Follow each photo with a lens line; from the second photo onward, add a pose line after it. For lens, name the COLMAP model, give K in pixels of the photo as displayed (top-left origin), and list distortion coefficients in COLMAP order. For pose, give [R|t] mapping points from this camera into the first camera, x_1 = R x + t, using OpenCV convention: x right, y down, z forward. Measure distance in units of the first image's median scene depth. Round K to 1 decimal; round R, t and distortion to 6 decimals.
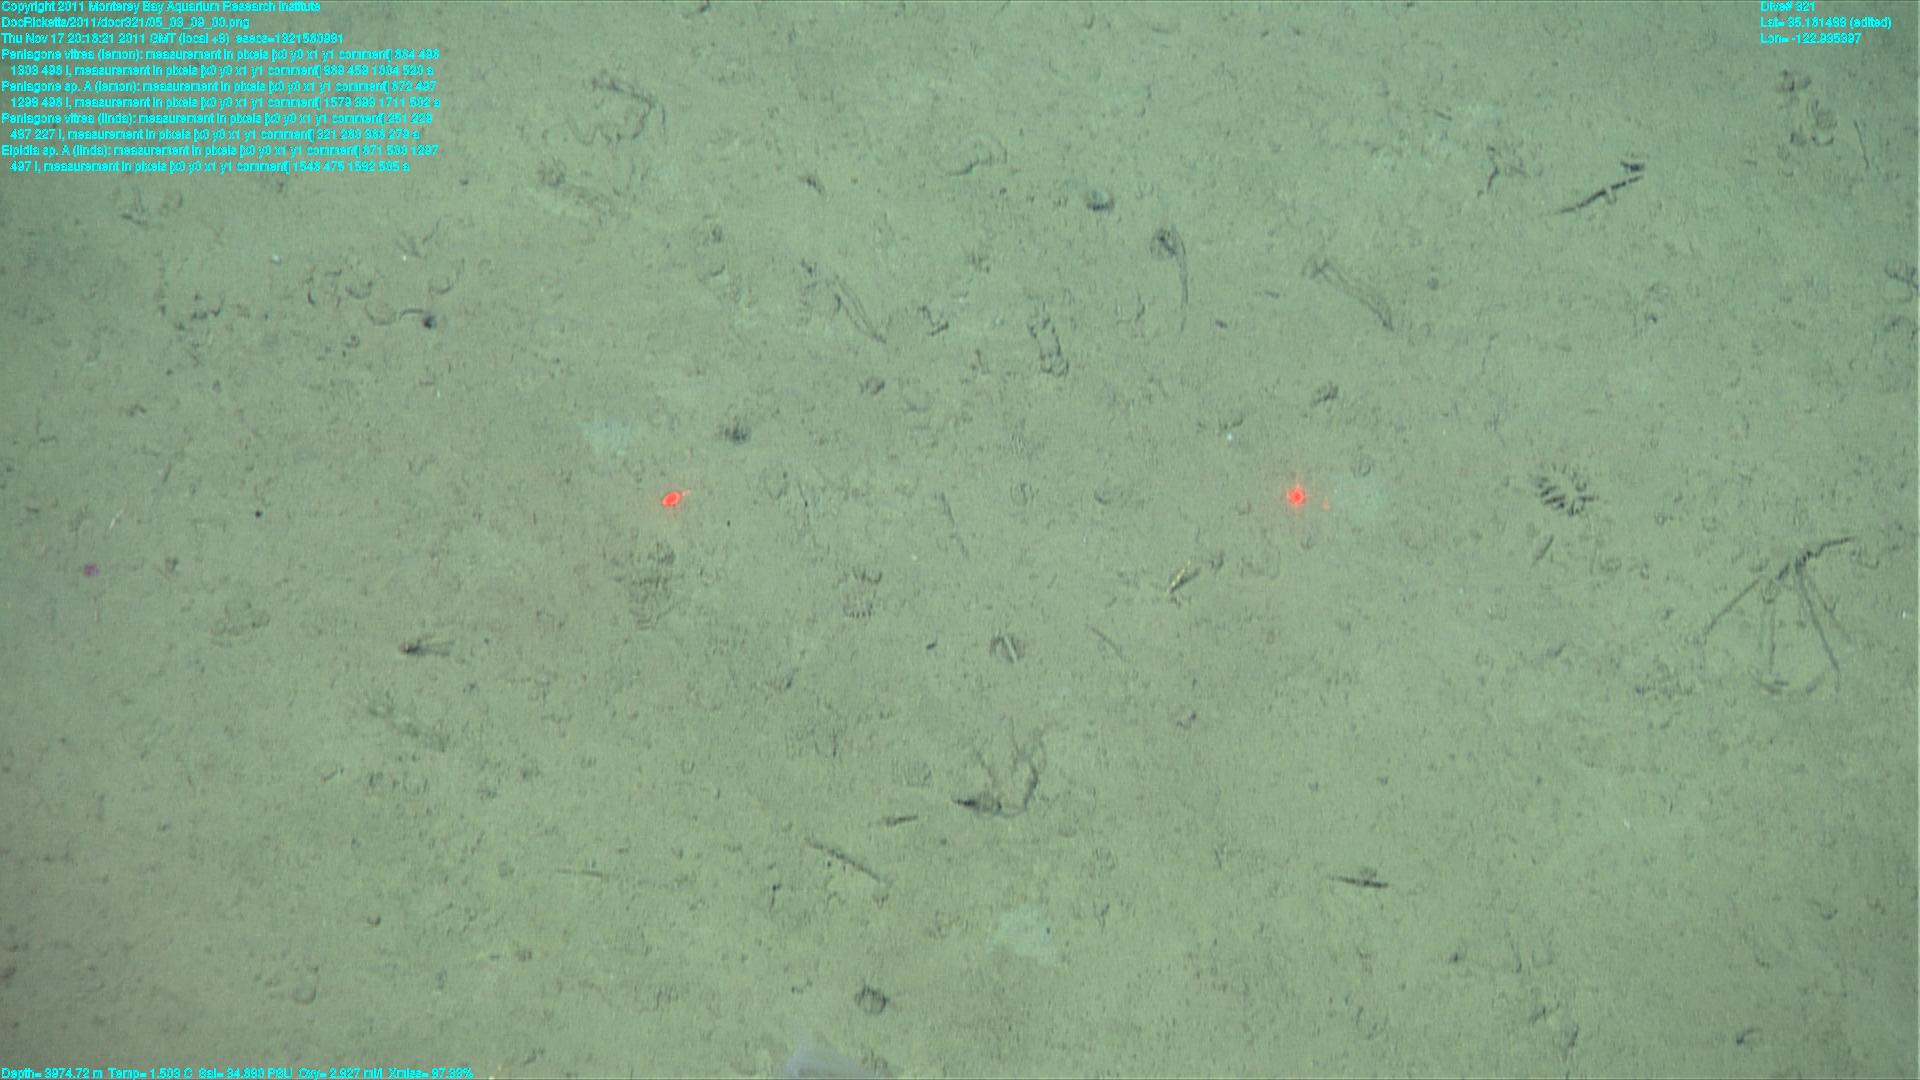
lens RADIAL K [[768.7, 0, 963.3], [0, 768.7, 541.9], [0, 0, 1]] dist [0.009820, -0.000098]
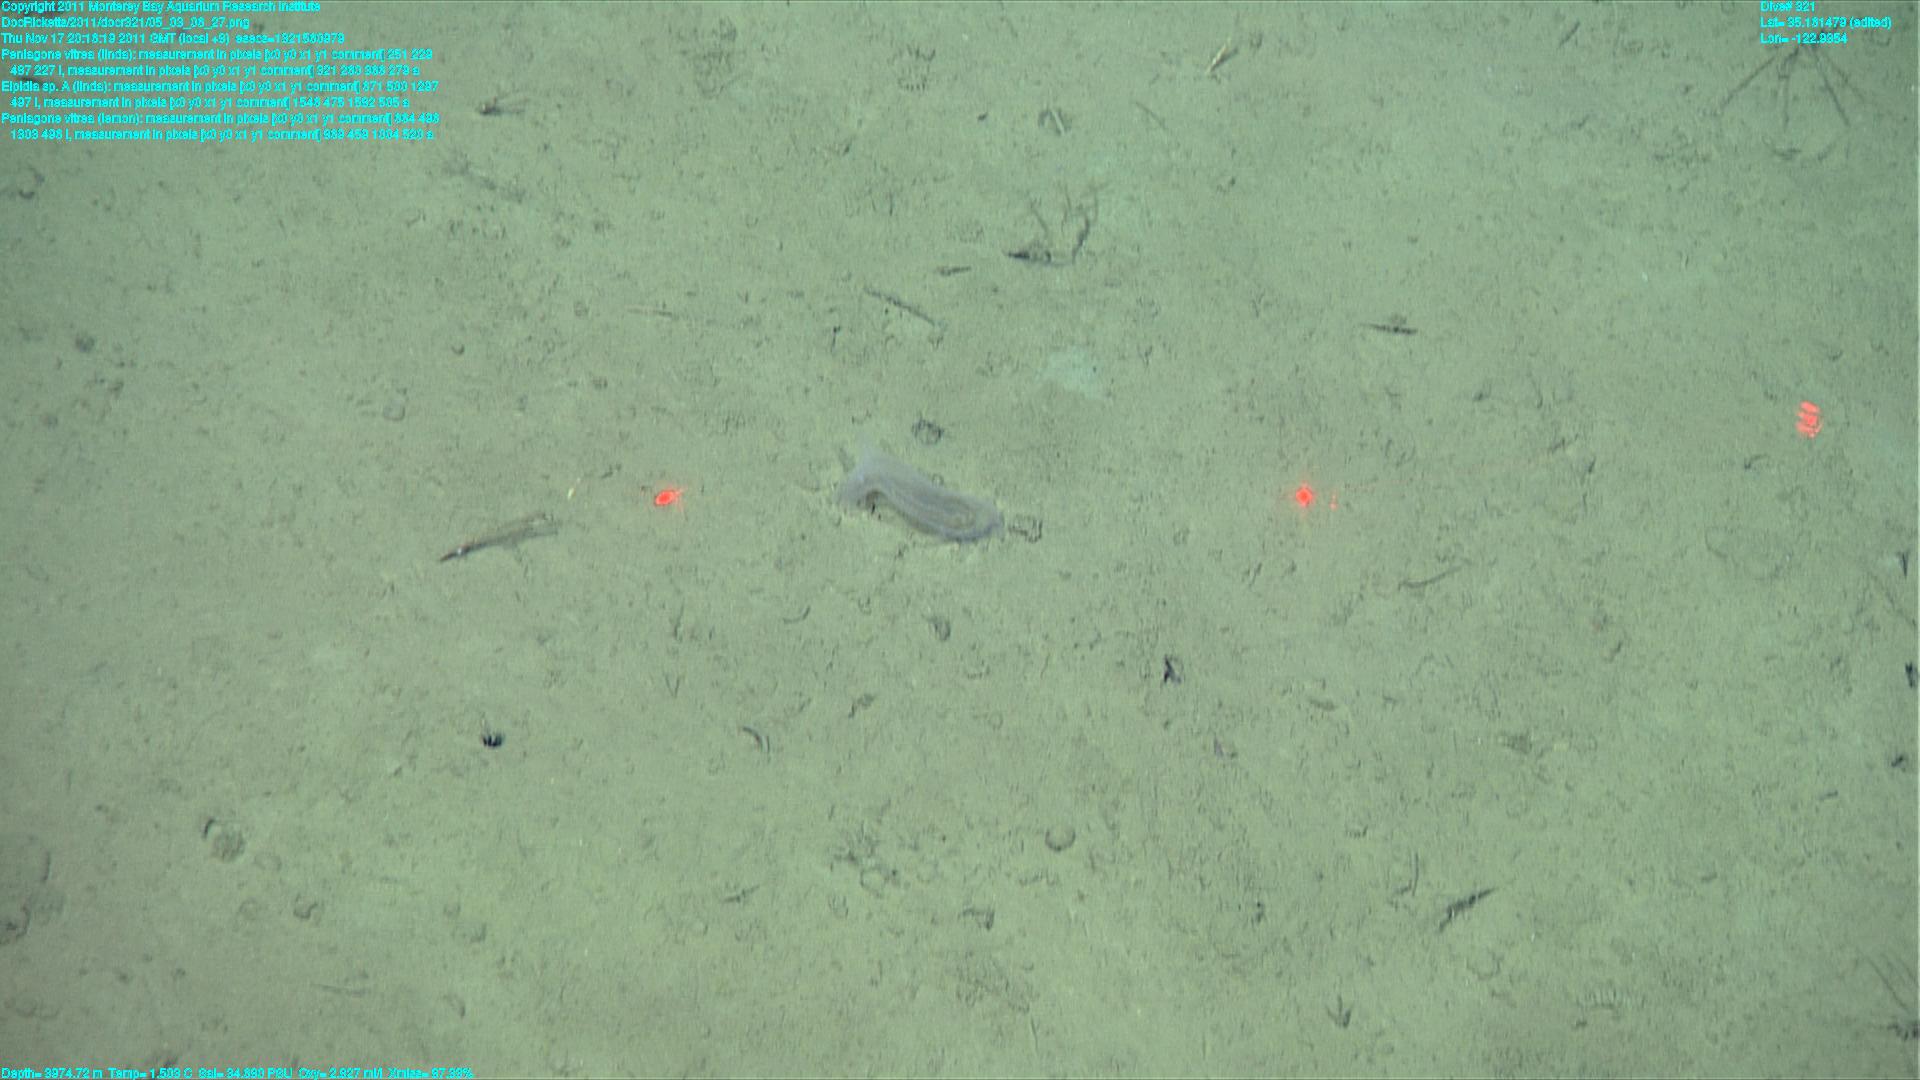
lens RADIAL K [[768.7, 0, 955.8], [0, 768.7, 539.1], [0, 0, 1]] dist [0.009820, -0.000098]
pose [[0.999996, 0.002912, 0.000176, -0.078480], [-0.002913, 0.999973, 0.006689, 0.720915], [-0.000157, -0.006690, 0.999978, -0.055043]]
